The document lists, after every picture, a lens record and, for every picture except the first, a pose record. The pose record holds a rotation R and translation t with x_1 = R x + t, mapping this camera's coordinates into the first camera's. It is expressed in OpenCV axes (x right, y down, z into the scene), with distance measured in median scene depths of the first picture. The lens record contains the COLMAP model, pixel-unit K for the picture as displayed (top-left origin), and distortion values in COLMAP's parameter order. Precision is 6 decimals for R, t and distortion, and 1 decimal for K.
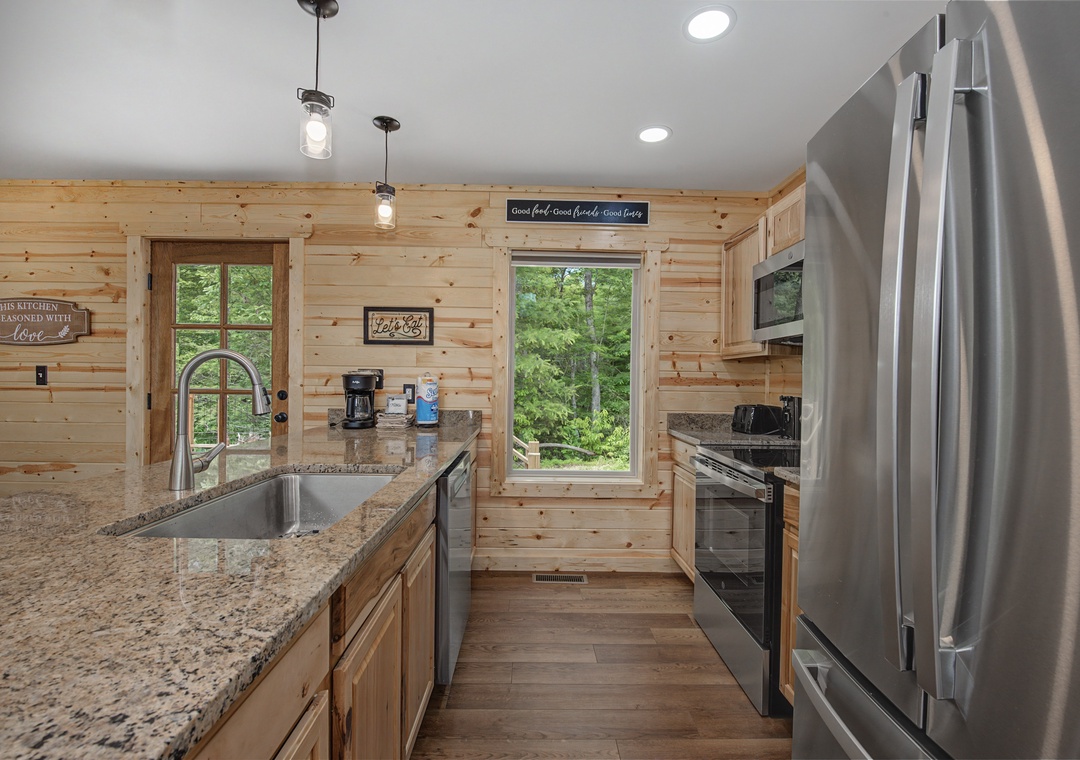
lens RADIAL K [[487.8, 0, 540.9], [0, 487.8, 383.6], [0, 0, 1]] dist [-0.011856, -0.002840]
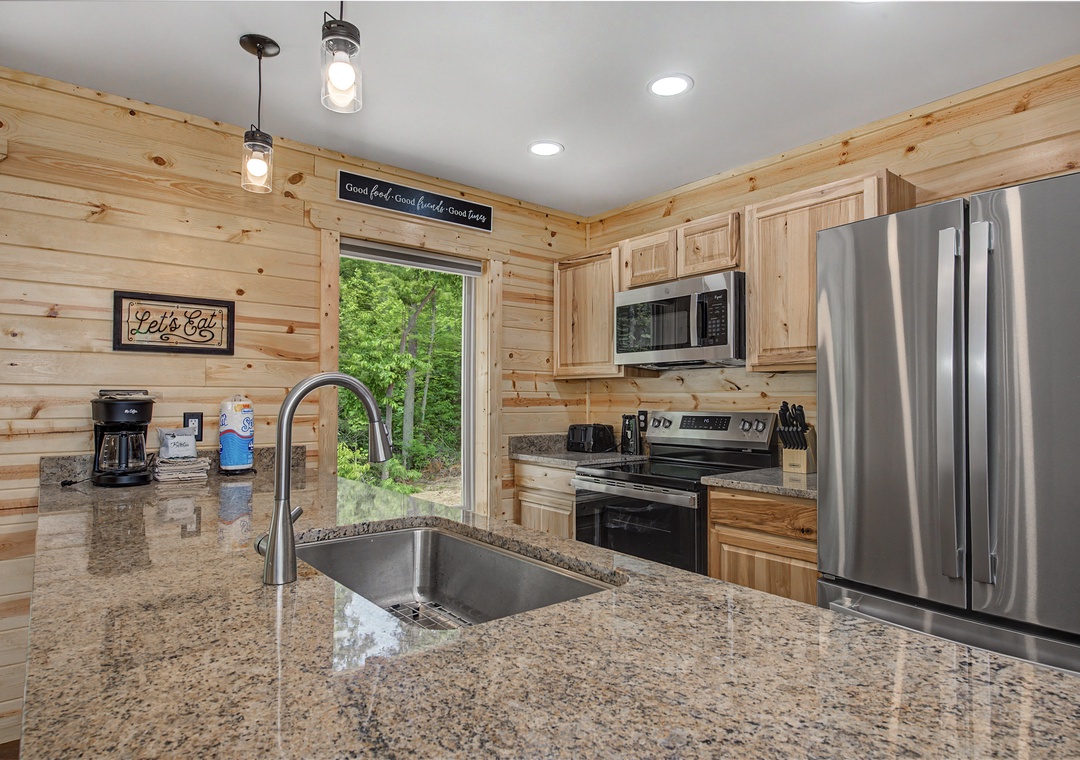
lens RADIAL K [[603.9, 0, 550.8], [0, 603.9, 384.5], [0, 0, 1]] dist [-0.000010, 0.000367]
pose [[0.787226, 0.003235, 0.616656, -0.395686], [0.012879, 0.999682, -0.021686, -0.012927], [-0.616530, 0.025013, 0.786934, 0.045090]]
